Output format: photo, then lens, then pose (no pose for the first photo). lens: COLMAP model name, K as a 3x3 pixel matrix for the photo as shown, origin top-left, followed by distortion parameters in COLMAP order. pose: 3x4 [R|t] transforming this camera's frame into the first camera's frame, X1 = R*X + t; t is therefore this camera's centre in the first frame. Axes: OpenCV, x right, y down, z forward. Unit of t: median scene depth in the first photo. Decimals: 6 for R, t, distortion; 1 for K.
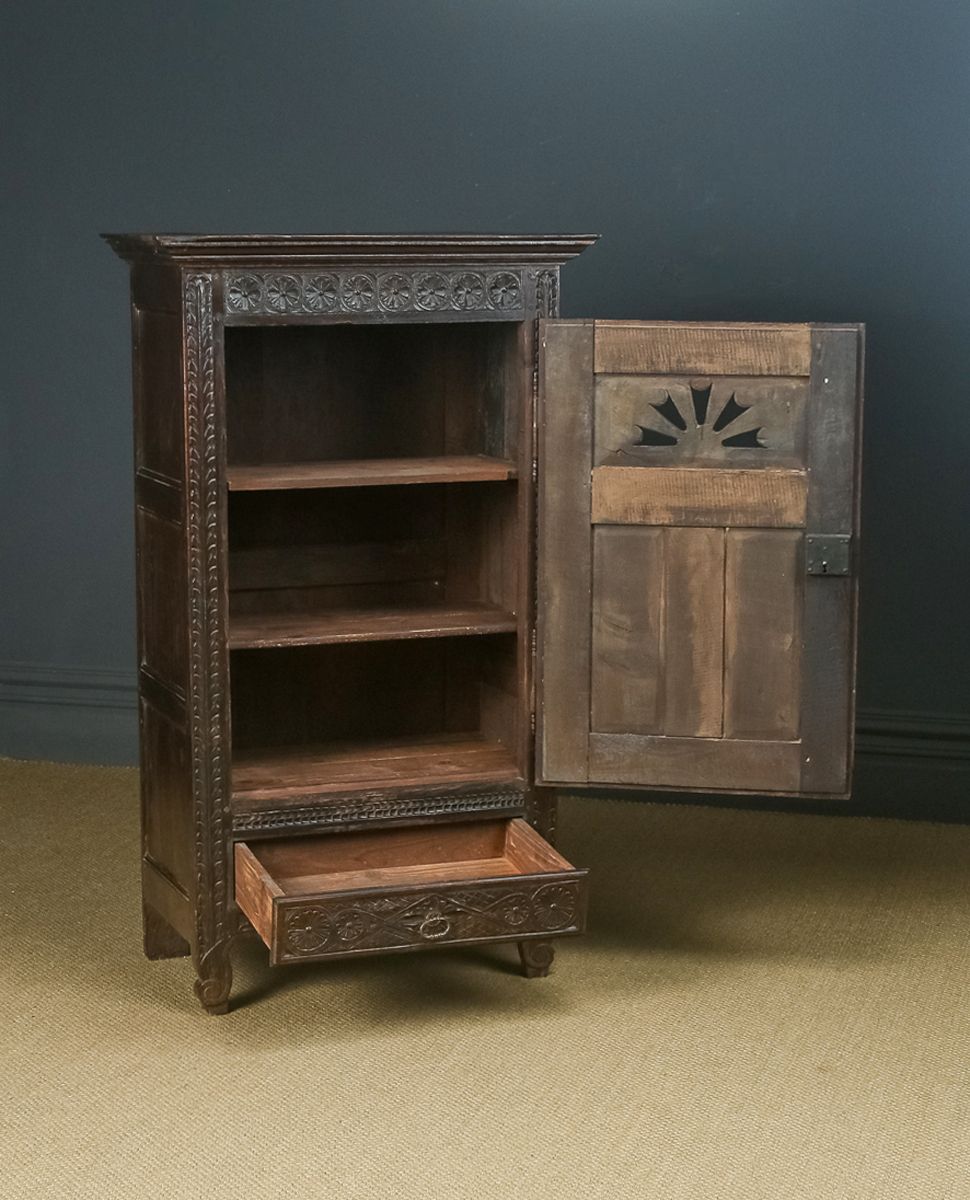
lens RADIAL K [[2296.7, 0, 455.8], [0, 2296.7, 601.7], [0, 0, 1]] dist [0.004415, 0.019681]
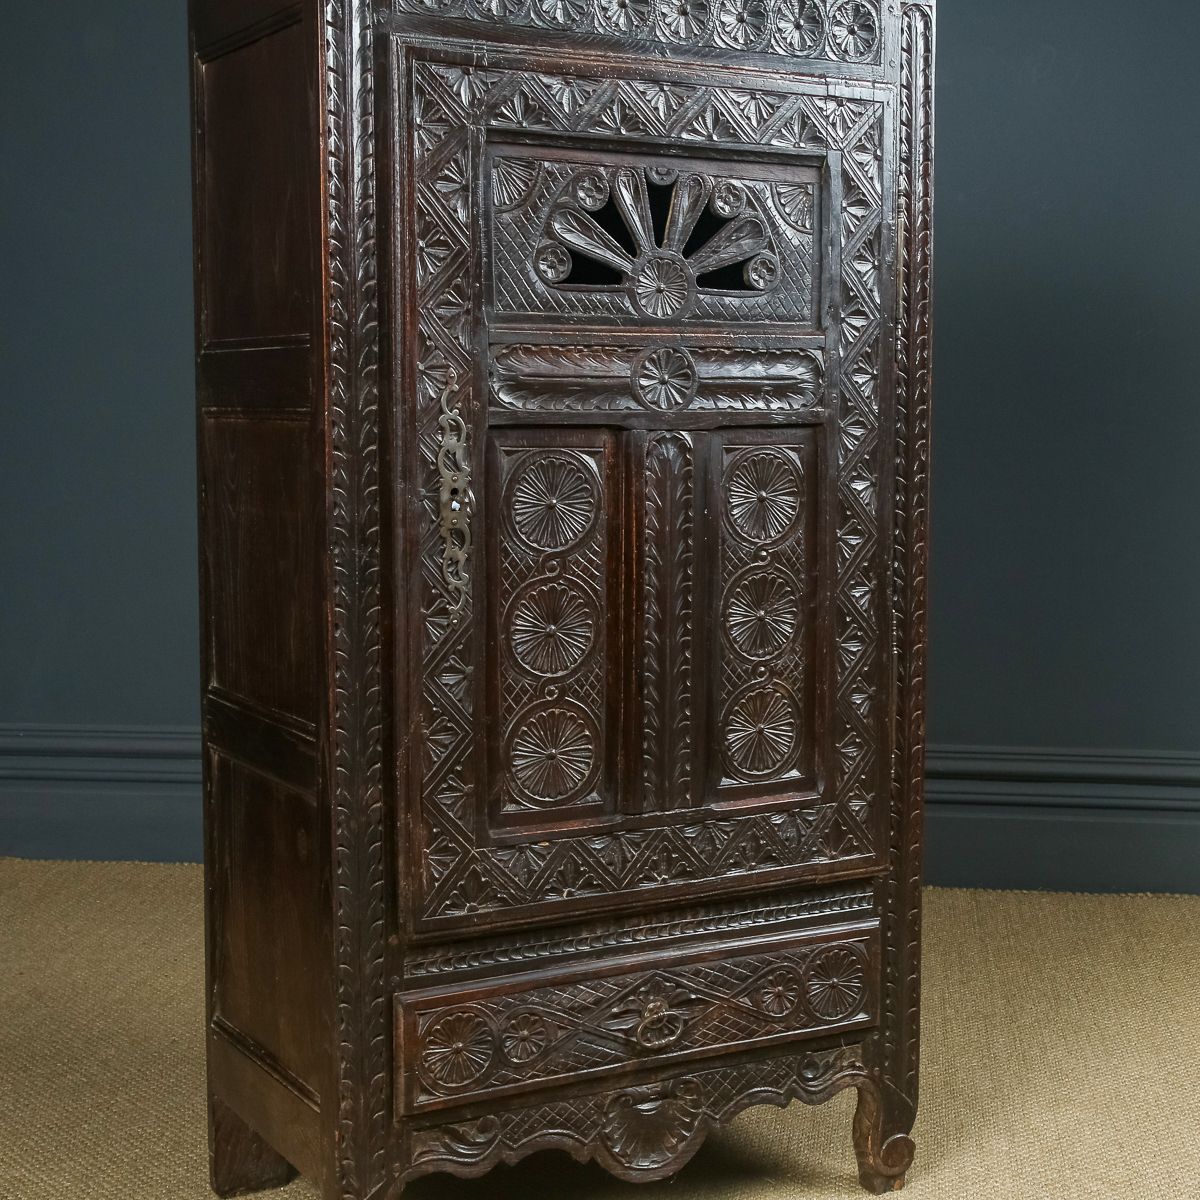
lens RADIAL K [[1925.7, 0, 704.5], [0, 1925.7, 597.7], [0, 0, 1]] dist [0.011003, 0.038081]
pose [[0.983296, -0.012068, 0.181612, -0.106522], [0.022031, 0.998355, -0.052940, 0.034627], [-0.180674, 0.056057, 0.981944, 0.521572]]
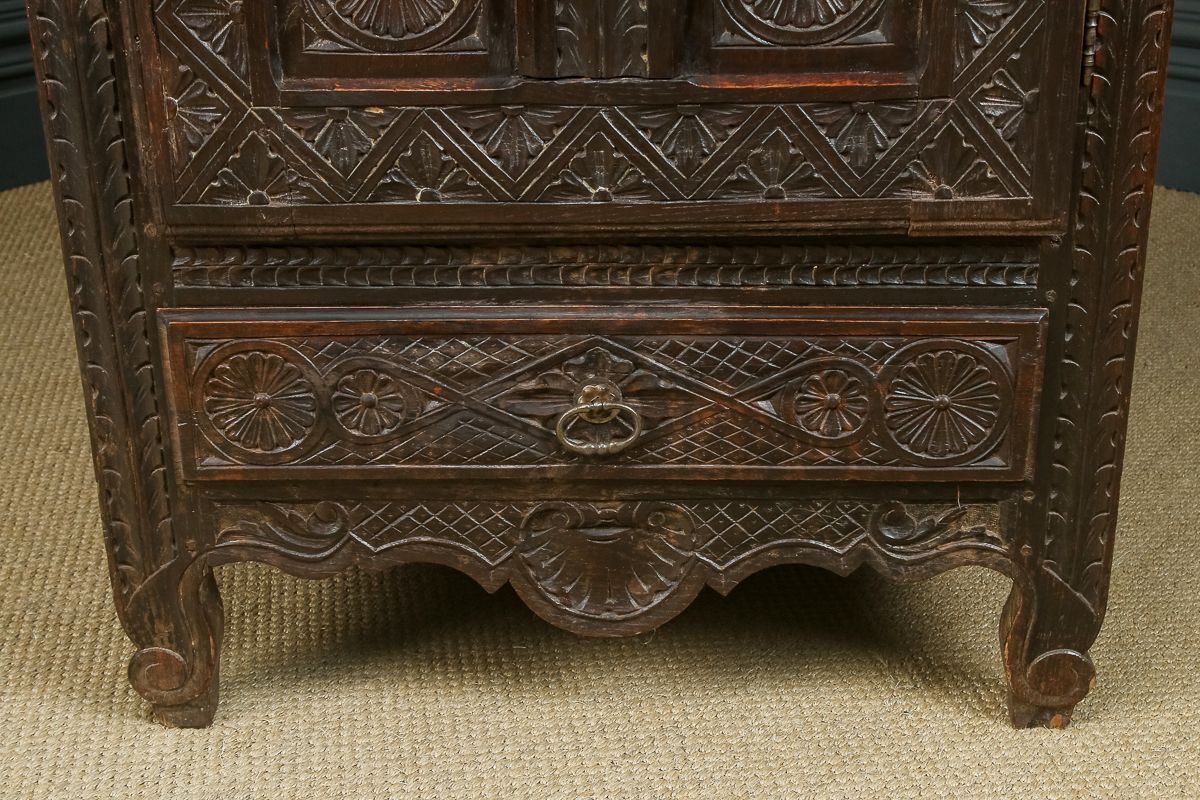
lens RADIAL K [[1691.9, 0, 626.0], [0, 1691.9, 401.6], [0, 0, 1]] dist [-0.011560, 0.033422]
pose [[0.932960, 0.131251, -0.335200, 0.061010], [-0.047640, 0.967989, 0.246430, 0.046424], [0.356815, -0.213940, 0.909348, 0.759706]]
